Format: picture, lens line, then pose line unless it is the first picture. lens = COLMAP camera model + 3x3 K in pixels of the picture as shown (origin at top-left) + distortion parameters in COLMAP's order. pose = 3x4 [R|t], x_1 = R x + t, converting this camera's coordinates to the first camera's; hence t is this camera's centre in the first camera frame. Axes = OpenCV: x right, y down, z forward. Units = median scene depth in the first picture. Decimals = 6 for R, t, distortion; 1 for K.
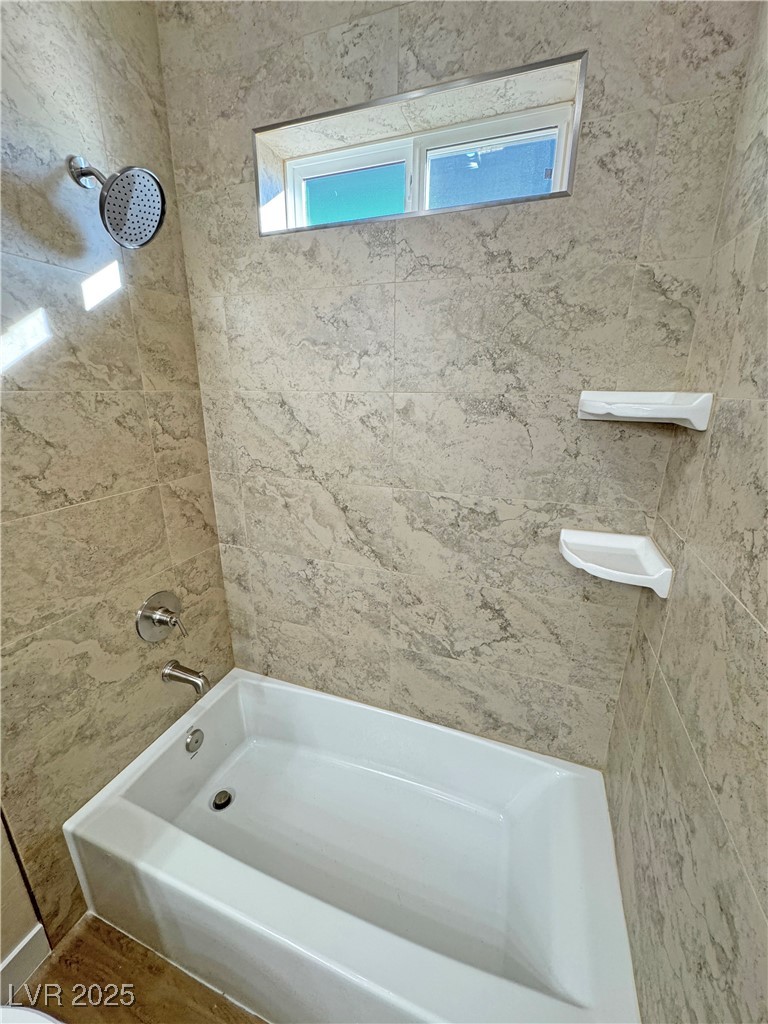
lens RADIAL K [[409.6, 0, 384.9], [0, 409.6, 512.8], [0, 0, 1]] dist [-0.001508, -0.000437]
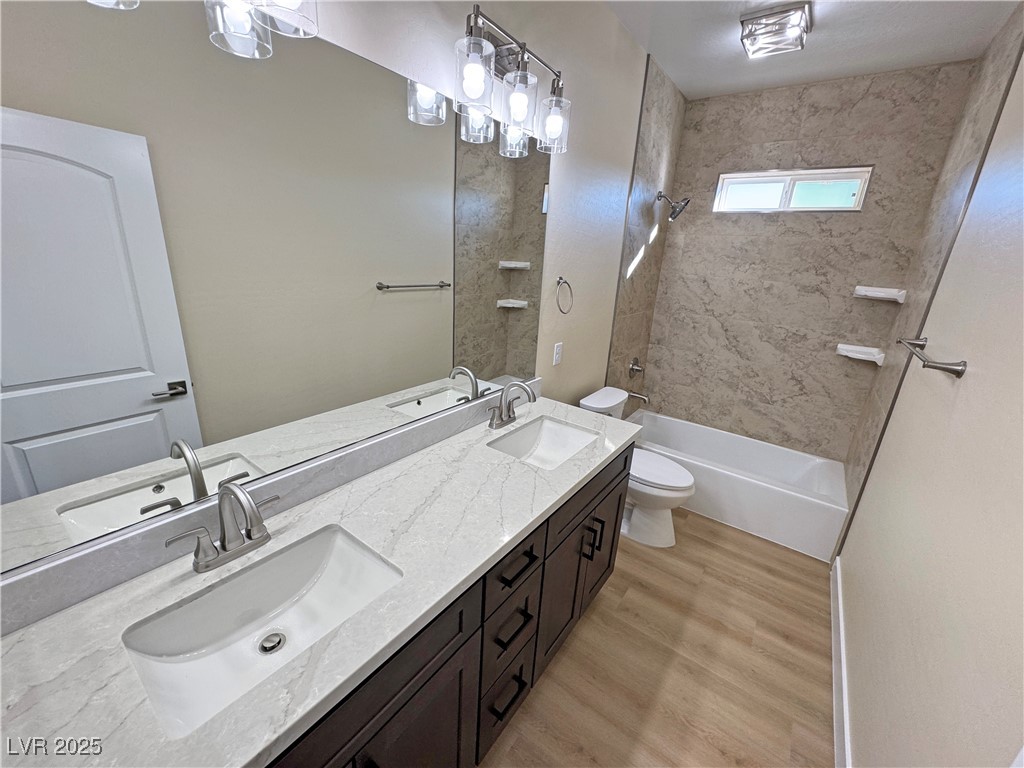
lens RADIAL K [[409.6, 0, 510.2], [0, 409.6, 384.0], [0, 0, 1]] dist [-0.001508, -0.000437]
pose [[0.958079, 0.132246, -0.254158, -0.669957], [-0.132472, 0.991053, 0.016307, 0.431998], [0.254041, 0.018045, 0.967025, -1.566038]]
